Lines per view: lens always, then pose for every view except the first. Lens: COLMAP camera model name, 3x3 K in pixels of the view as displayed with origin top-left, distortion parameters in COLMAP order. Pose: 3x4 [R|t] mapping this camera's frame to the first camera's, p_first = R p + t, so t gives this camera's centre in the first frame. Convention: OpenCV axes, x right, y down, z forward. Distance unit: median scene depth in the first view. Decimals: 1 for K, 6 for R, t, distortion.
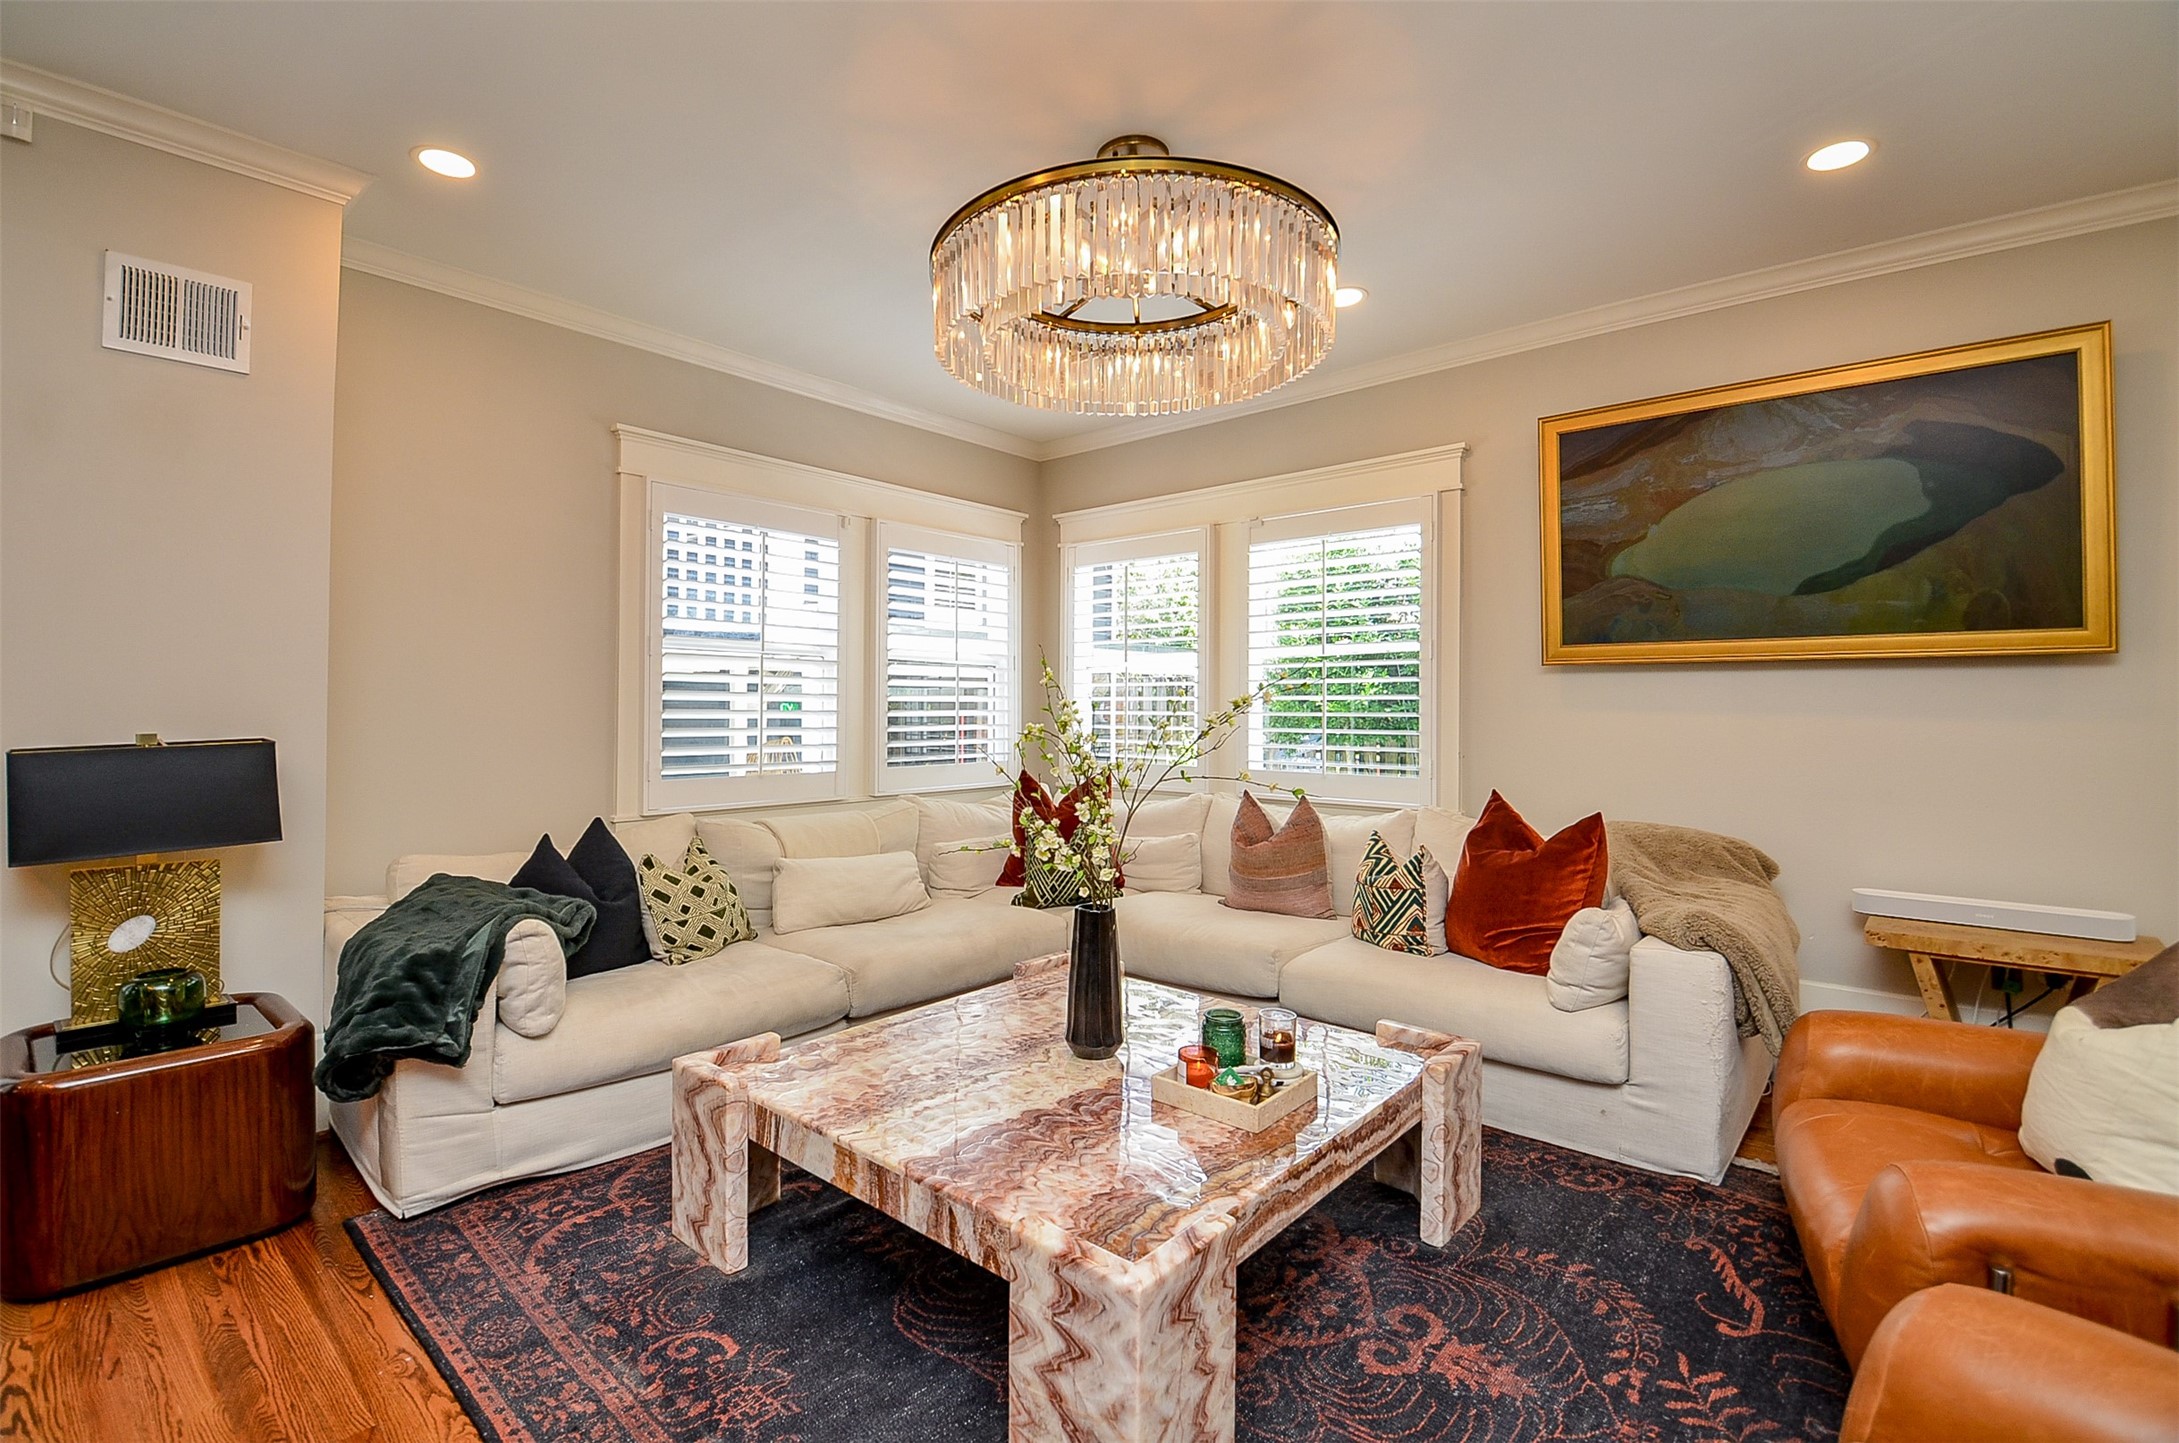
lens RADIAL K [[956.4, 0, 1085.5], [0, 956.4, 704.3], [0, 0, 1]] dist [-0.004806, -0.002077]
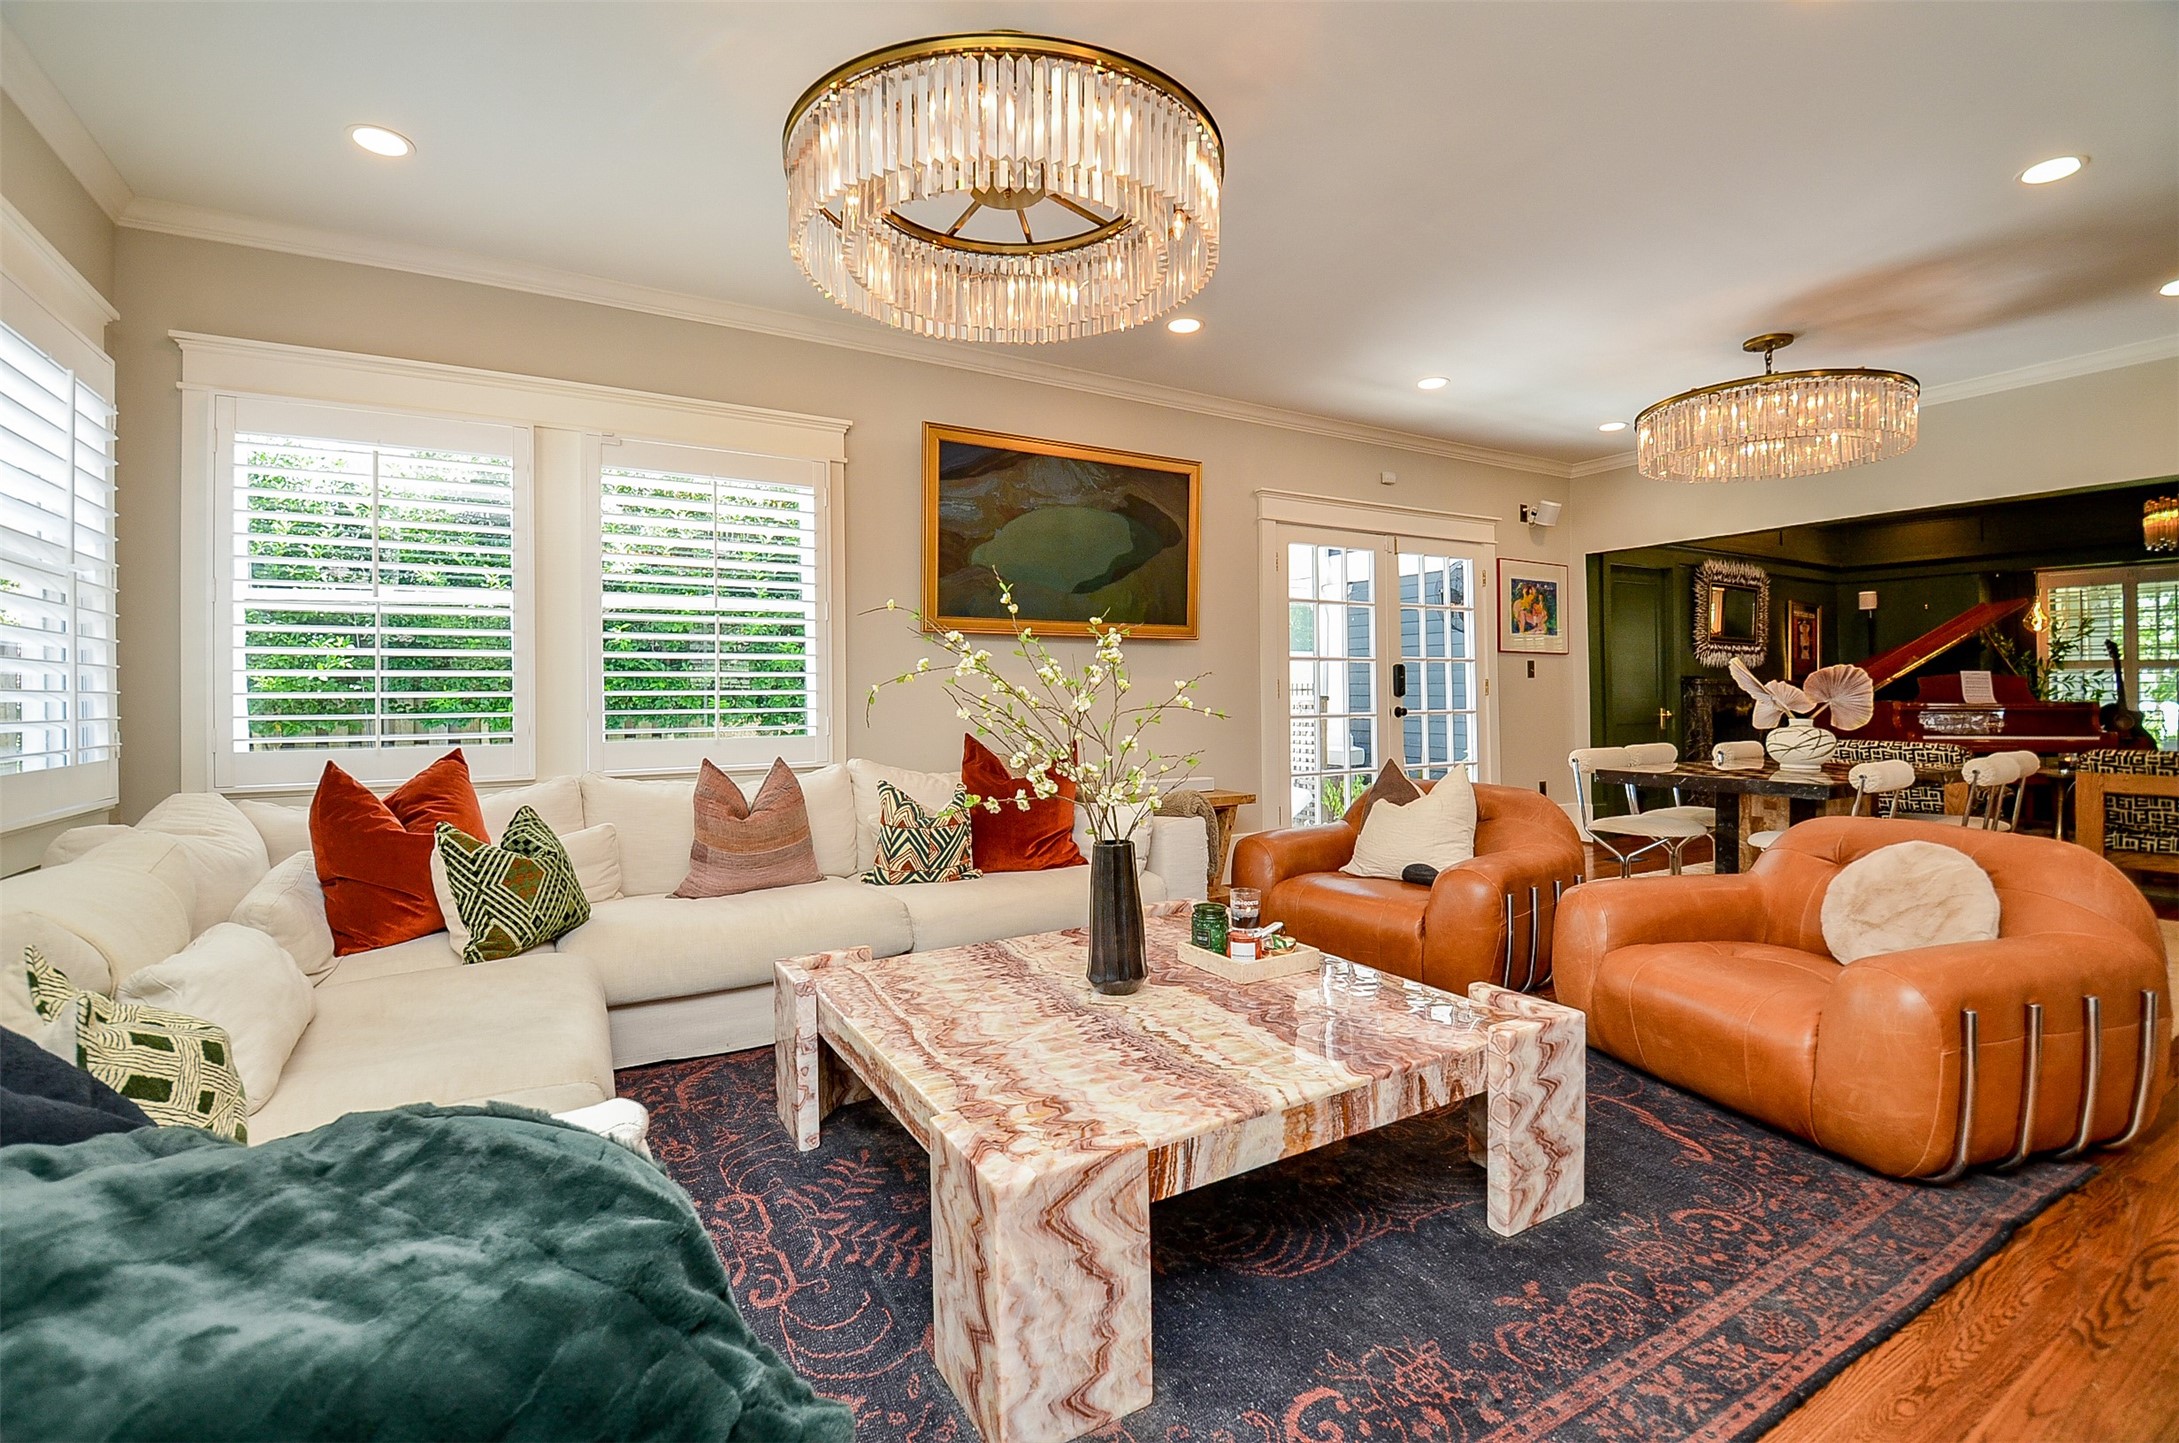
lens RADIAL K [[956.4, 0, 1053.3], [0, 956.4, 703.7], [0, 0, 1]] dist [-0.004806, -0.002077]
pose [[0.341298, -0.011416, 0.939886, -0.676804], [0.007273, 0.999928, 0.009505, 0.043767], [-0.939927, 0.003592, 0.341357, 0.524777]]
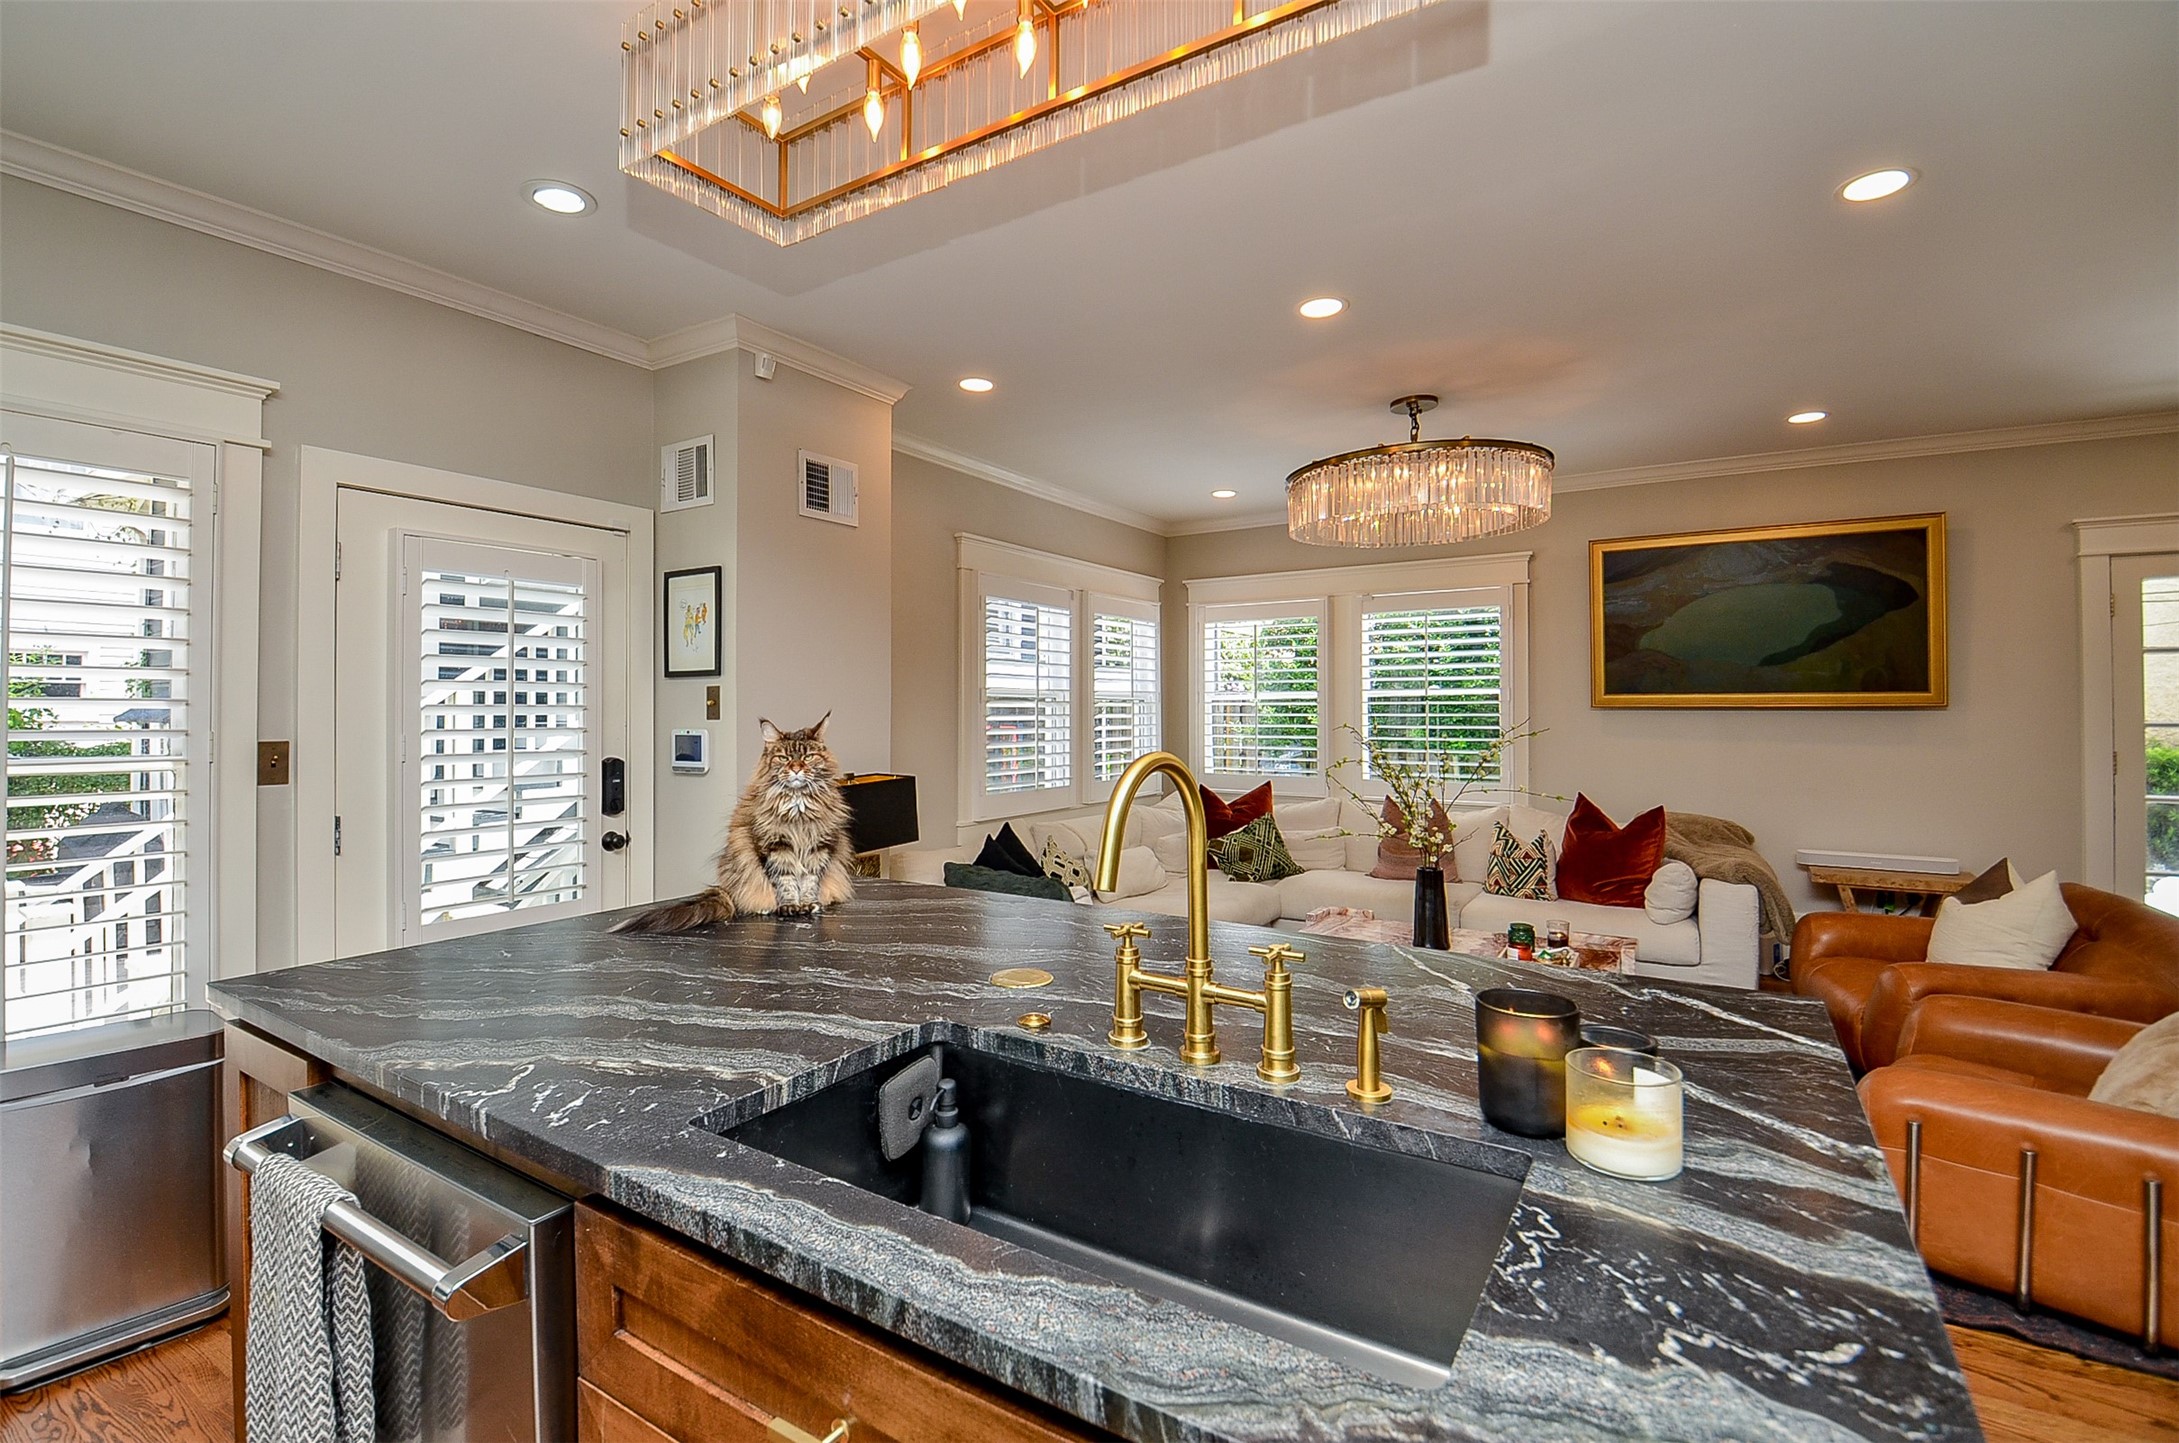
lens RADIAL K [[956.4, 0, 1079.4], [0, 956.4, 707.3], [0, 0, 1]] dist [-0.004806, -0.002077]
pose [[0.990915, -0.004526, 0.134416, -0.591997], [0.004978, 0.999983, -0.003028, -0.047539], [-0.134400, 0.003670, 0.990920, -0.419104]]
